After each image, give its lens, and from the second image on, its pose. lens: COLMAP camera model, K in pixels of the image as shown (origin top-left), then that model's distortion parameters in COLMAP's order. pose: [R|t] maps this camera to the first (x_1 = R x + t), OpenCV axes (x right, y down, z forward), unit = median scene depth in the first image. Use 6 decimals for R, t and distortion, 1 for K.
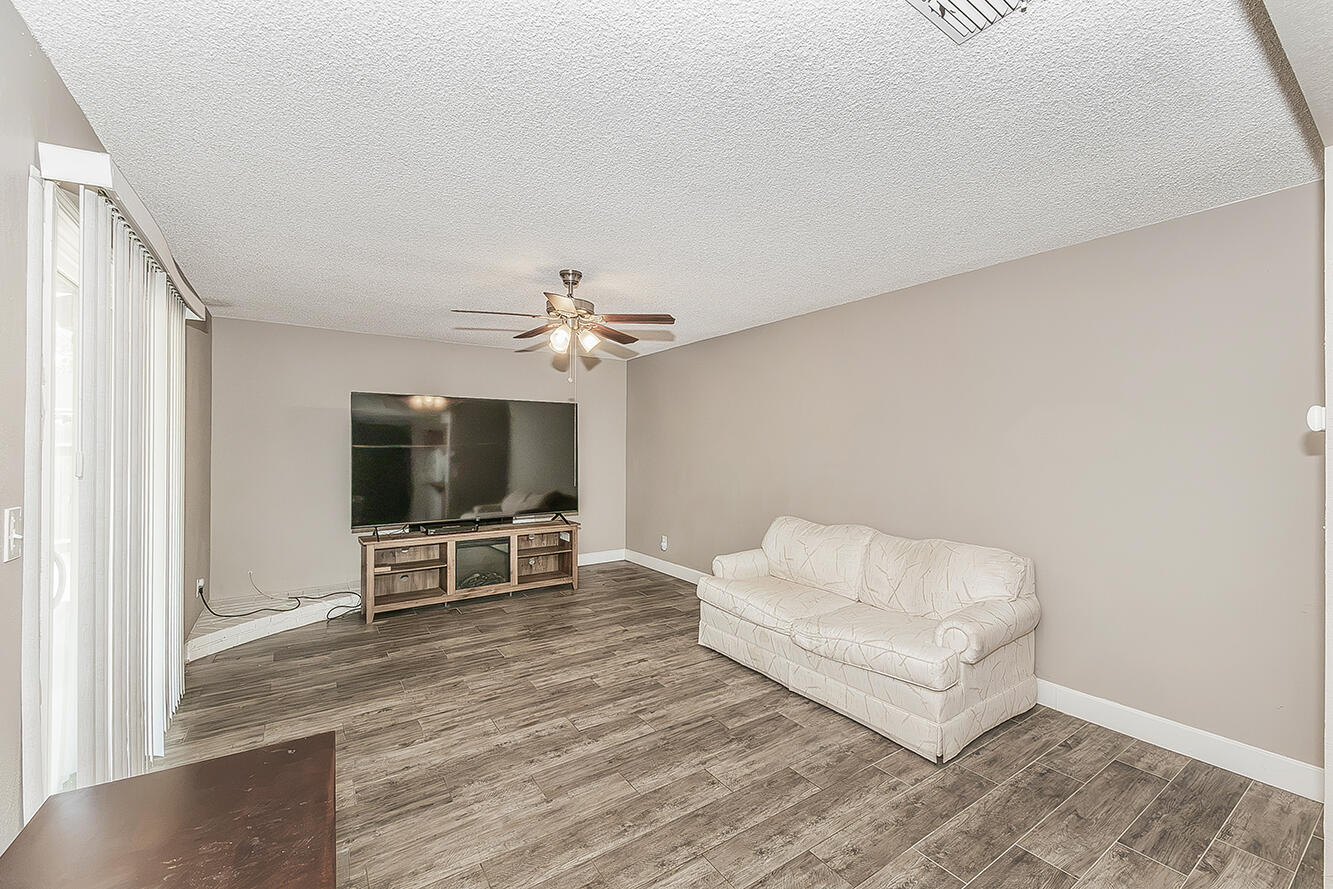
lens RADIAL K [[559.6, 0, 667.1], [0, 559.6, 437.8], [0, 0, 1]] dist [-0.001016, 0.000181]
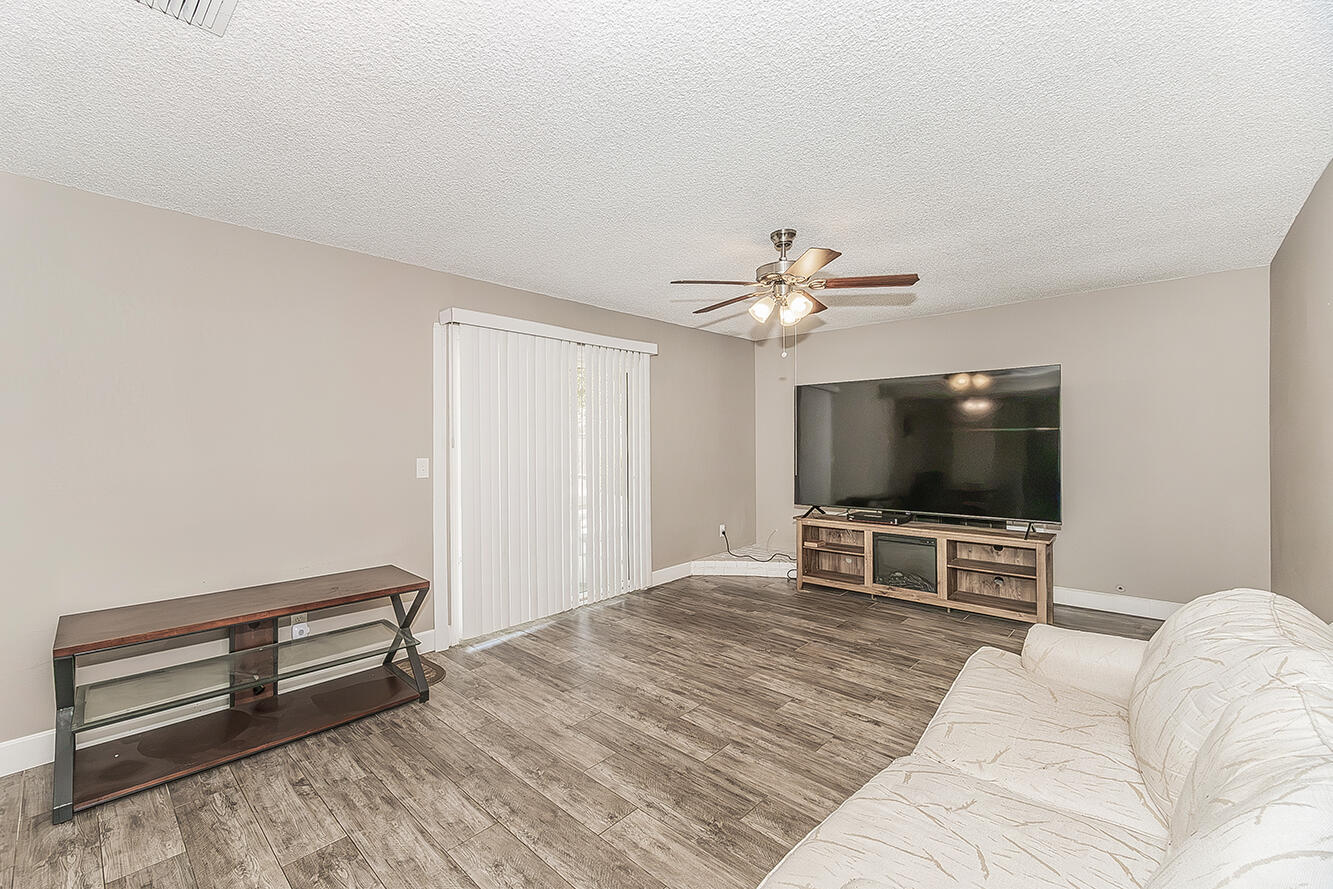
lens RADIAL K [[559.6, 0, 667.1], [0, 559.6, 437.8], [0, 0, 1]] dist [-0.001016, 0.000181]
pose [[0.207935, -0.006213, -0.978123, 0.615268], [0.026128, 0.999658, -0.000795, 0.020200], [0.977794, -0.025391, 0.208026, 0.592627]]
